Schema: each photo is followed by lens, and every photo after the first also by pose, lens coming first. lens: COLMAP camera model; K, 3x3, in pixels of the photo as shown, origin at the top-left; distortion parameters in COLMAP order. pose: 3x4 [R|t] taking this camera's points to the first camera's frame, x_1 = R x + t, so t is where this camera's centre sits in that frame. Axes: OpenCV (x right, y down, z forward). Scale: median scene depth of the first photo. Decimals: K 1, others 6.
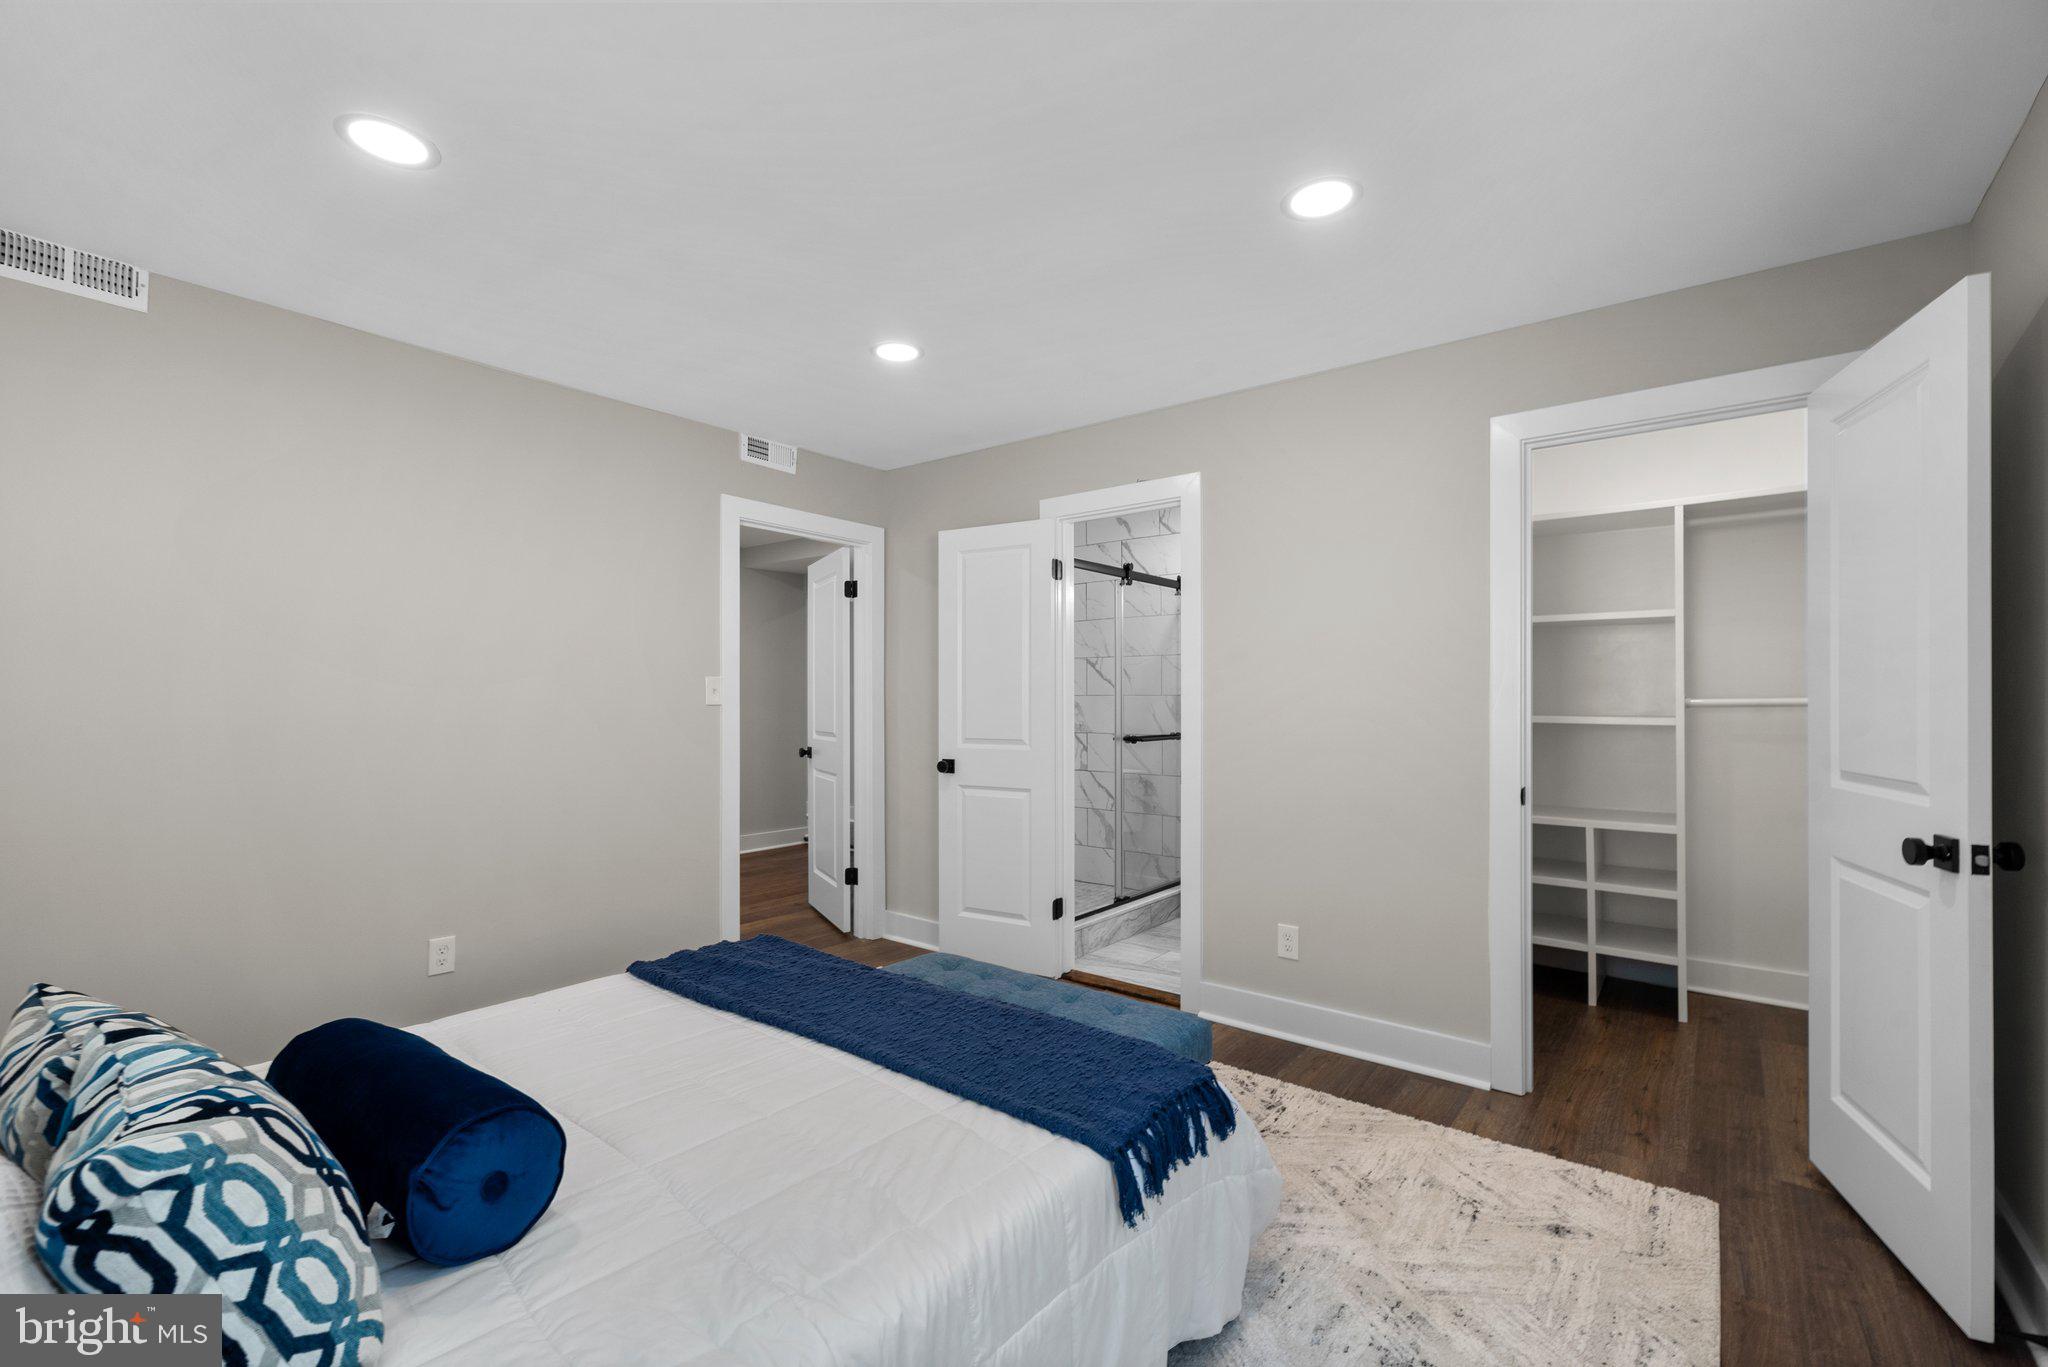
lens RADIAL K [[877.9, 0, 1014.8], [0, 877.9, 697.8], [0, 0, 1]] dist [0.000164, -0.000144]
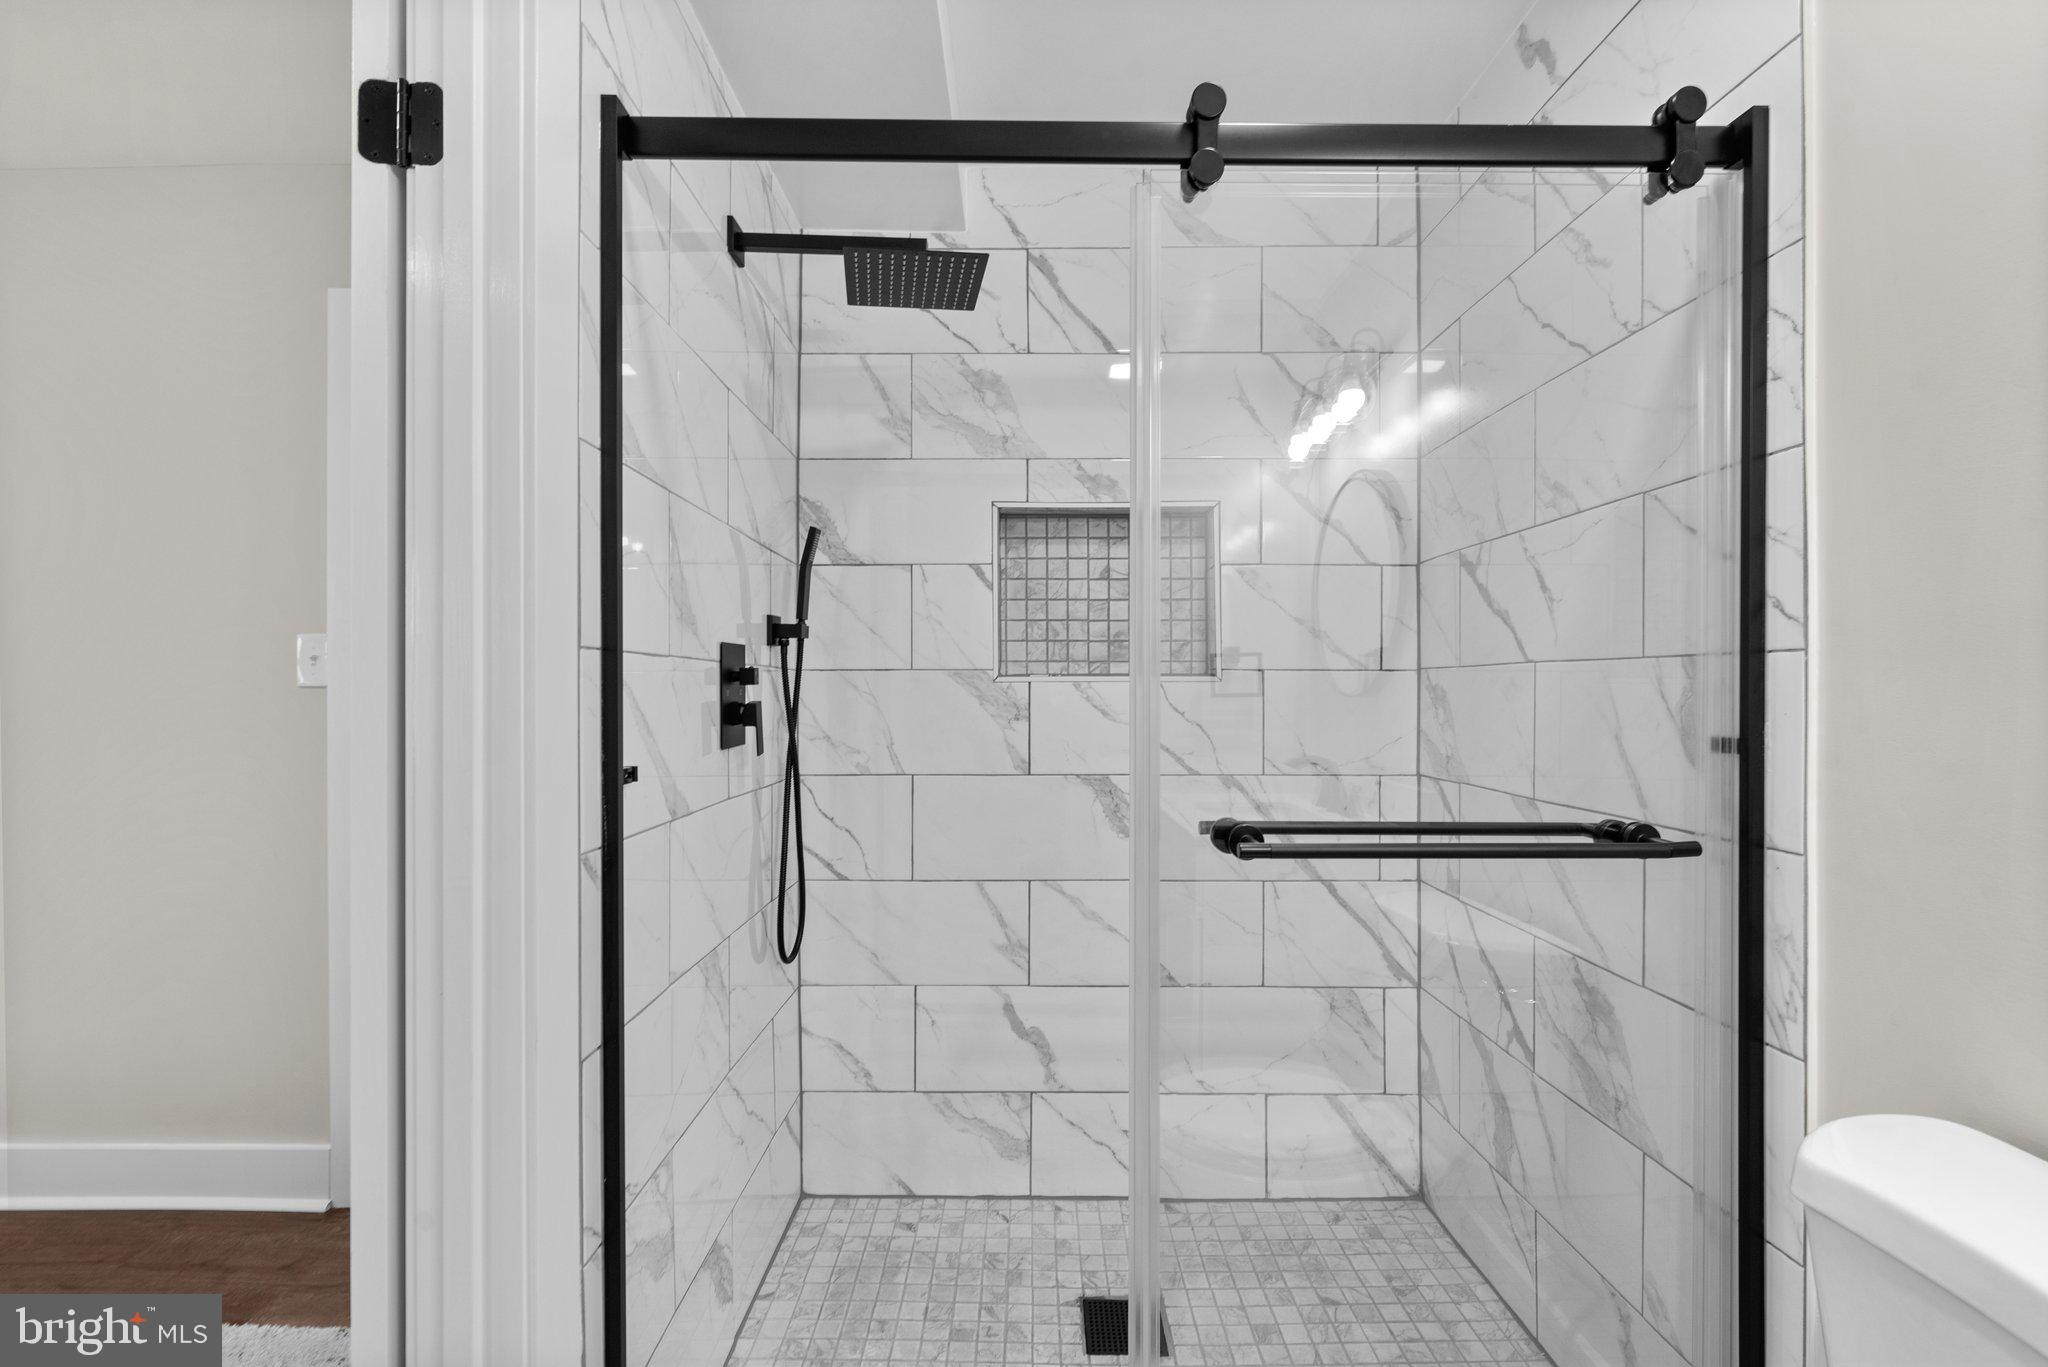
lens RADIAL K [[907.1, 0, 1024.0], [0, 907.1, 683.5], [0, 0, 1]] dist [0.001763, 0.000418]
pose [[0.628750, -0.010204, -0.777541, 0.244358], [0.002218, 0.999933, -0.011329, 0.007079], [0.777605, 0.005398, 0.628731, 0.675921]]
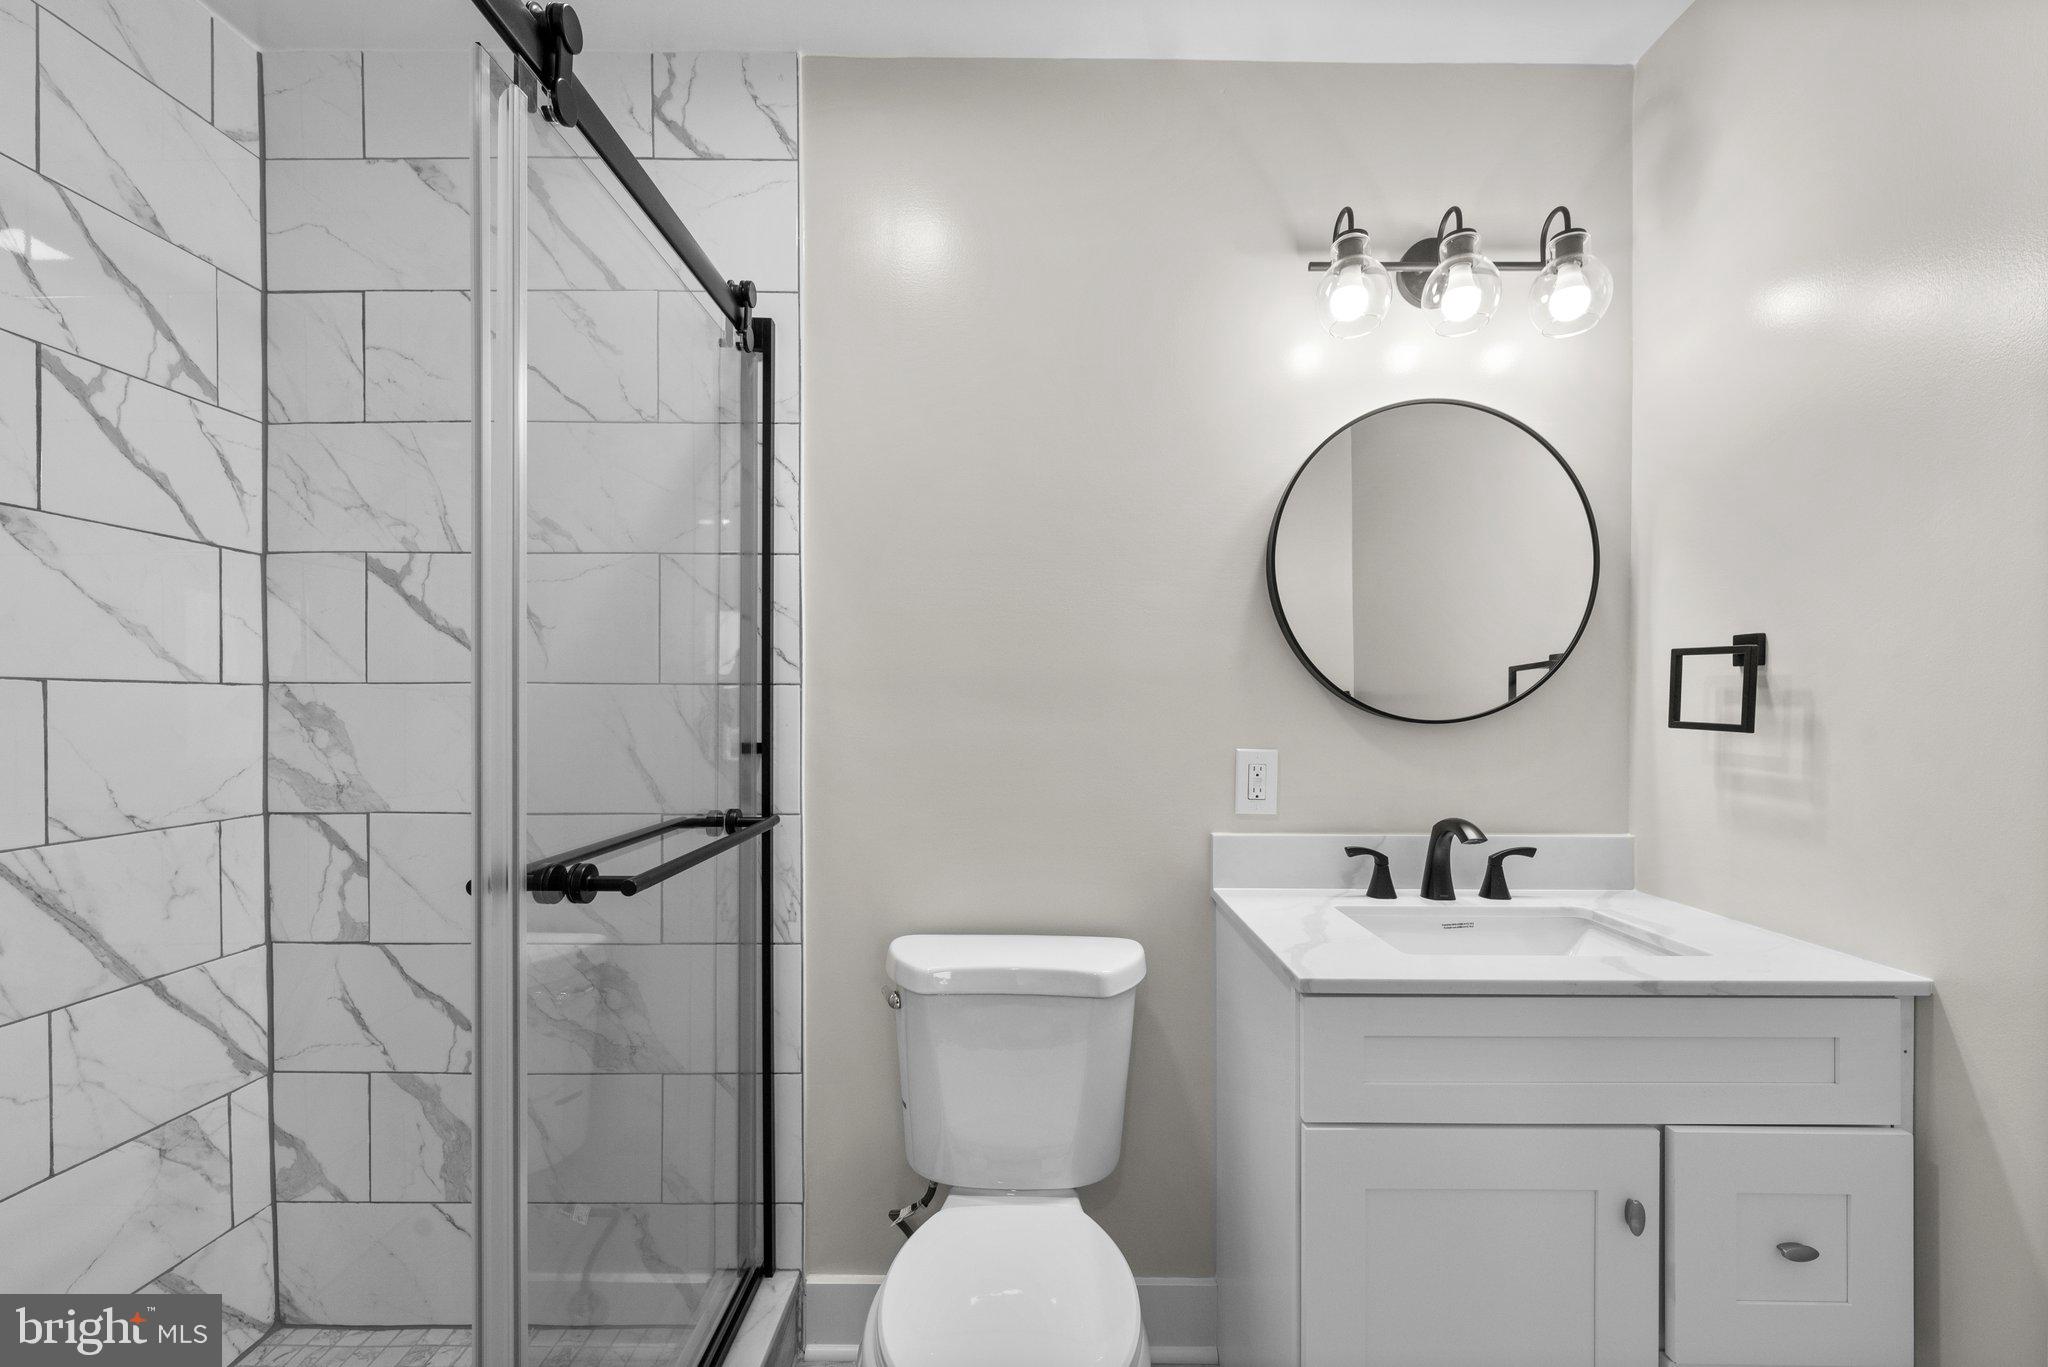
lens RADIAL K [[877.9, 0, 1014.8], [0, 877.9, 697.8], [0, 0, 1]] dist [0.000164, -0.000144]
pose [[0.778606, -0.000756, 0.627513, 0.067865], [0.001245, 0.999999, -0.000340, 0.002687], [-0.627512, 0.001046, 0.778606, 0.651255]]
